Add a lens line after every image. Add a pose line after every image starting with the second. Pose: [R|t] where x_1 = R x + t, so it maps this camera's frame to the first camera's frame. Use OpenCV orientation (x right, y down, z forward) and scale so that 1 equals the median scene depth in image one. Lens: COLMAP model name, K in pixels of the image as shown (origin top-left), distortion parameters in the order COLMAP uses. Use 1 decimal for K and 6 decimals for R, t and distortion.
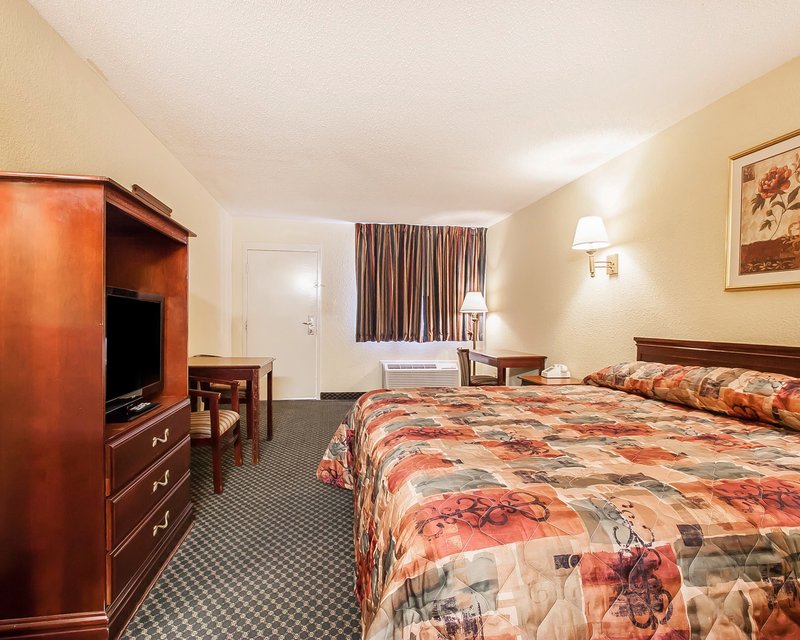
lens RADIAL K [[426.4, 0, 447.6], [0, 426.4, 318.7], [0, 0, 1]] dist [-0.014271, 0.001262]
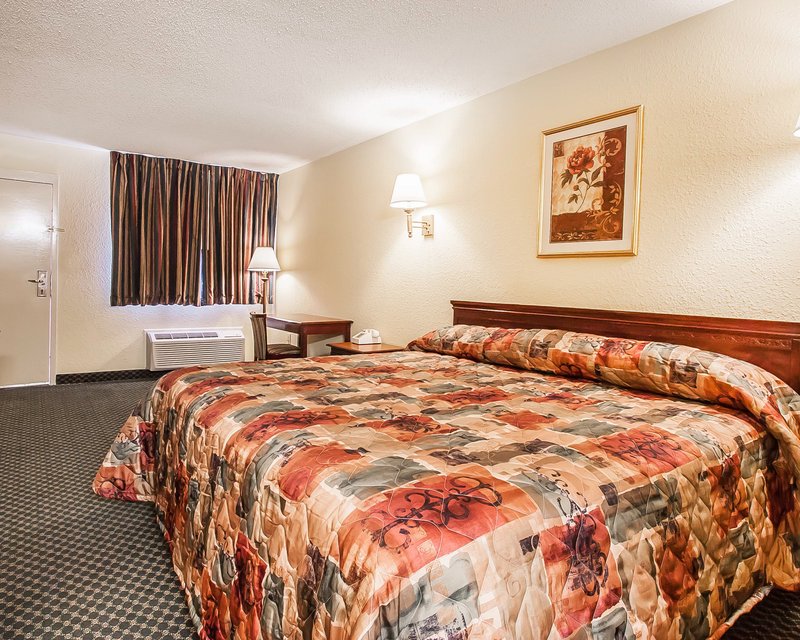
lens RADIAL K [[467.9, 0, 397.5], [0, 467.9, 281.4], [0, 0, 1]] dist [-0.015392, 0.002557]
pose [[0.921063, 0.015078, 0.389120, -0.166075], [-0.017301, 0.999848, 0.002208, -0.001543], [-0.389028, -0.008766, 0.921184, 0.073333]]
